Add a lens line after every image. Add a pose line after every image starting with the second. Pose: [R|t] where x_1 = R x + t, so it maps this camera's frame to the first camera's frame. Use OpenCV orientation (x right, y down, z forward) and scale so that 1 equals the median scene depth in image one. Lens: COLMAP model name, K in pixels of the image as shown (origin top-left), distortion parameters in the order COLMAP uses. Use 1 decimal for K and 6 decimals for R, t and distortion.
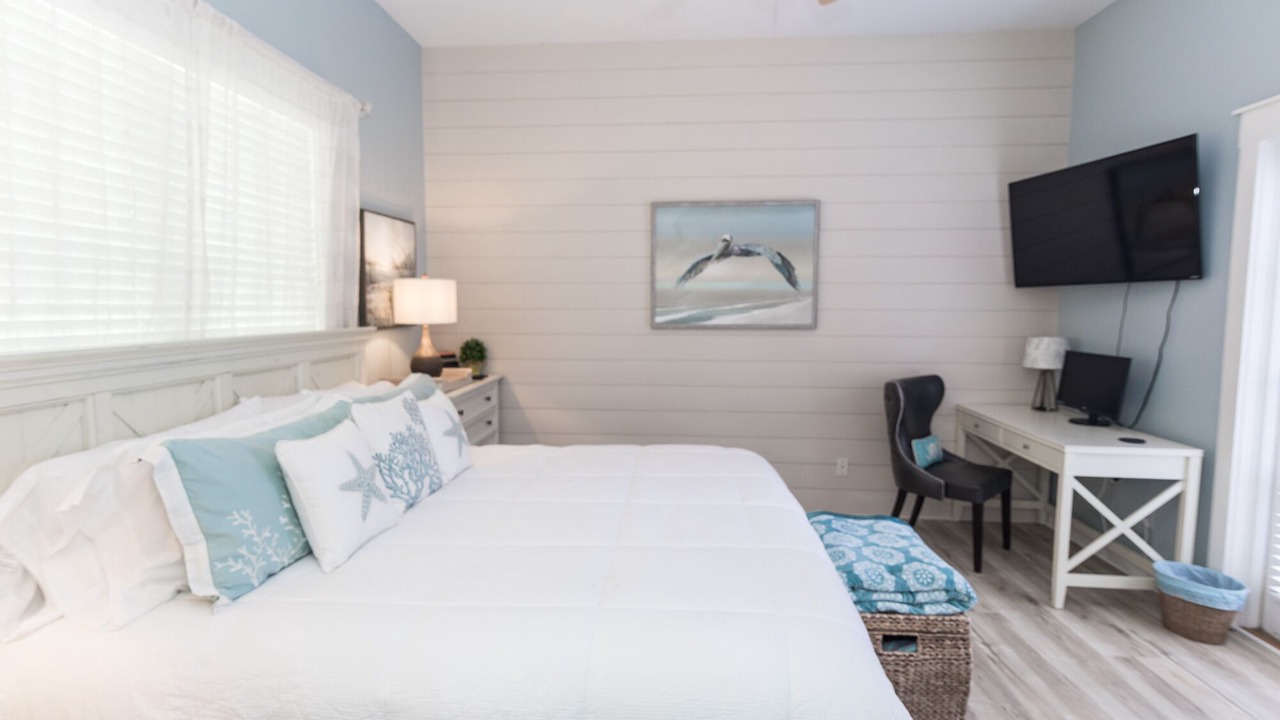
lens RADIAL K [[619.1, 0, 645.0], [0, 619.1, 357.4], [0, 0, 1]] dist [0.006934, -0.001645]
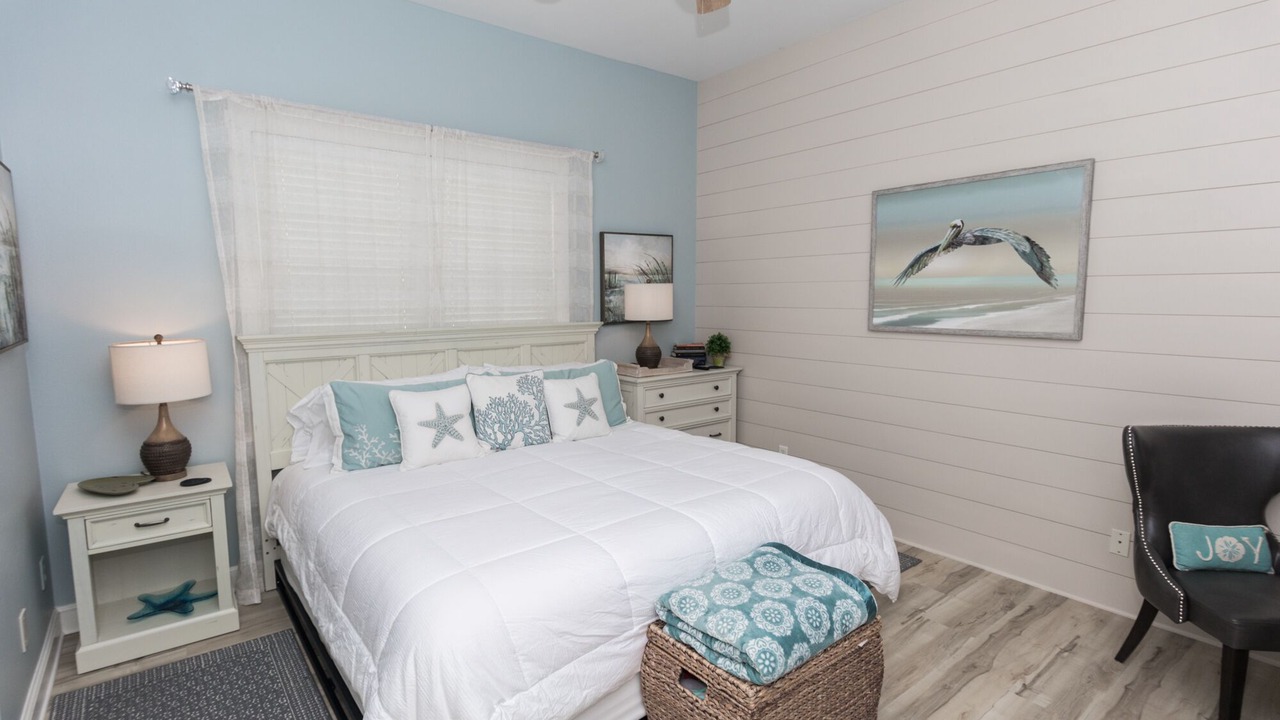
lens RADIAL K [[619.1, 0, 650.6], [0, 619.1, 358.7], [0, 0, 1]] dist [0.006934, -0.001645]
pose [[0.675315, 0.072306, -0.733977, 0.476510], [-0.057202, 0.997320, 0.045618, -0.029298], [0.735308, 0.011179, 0.677641, 0.150401]]
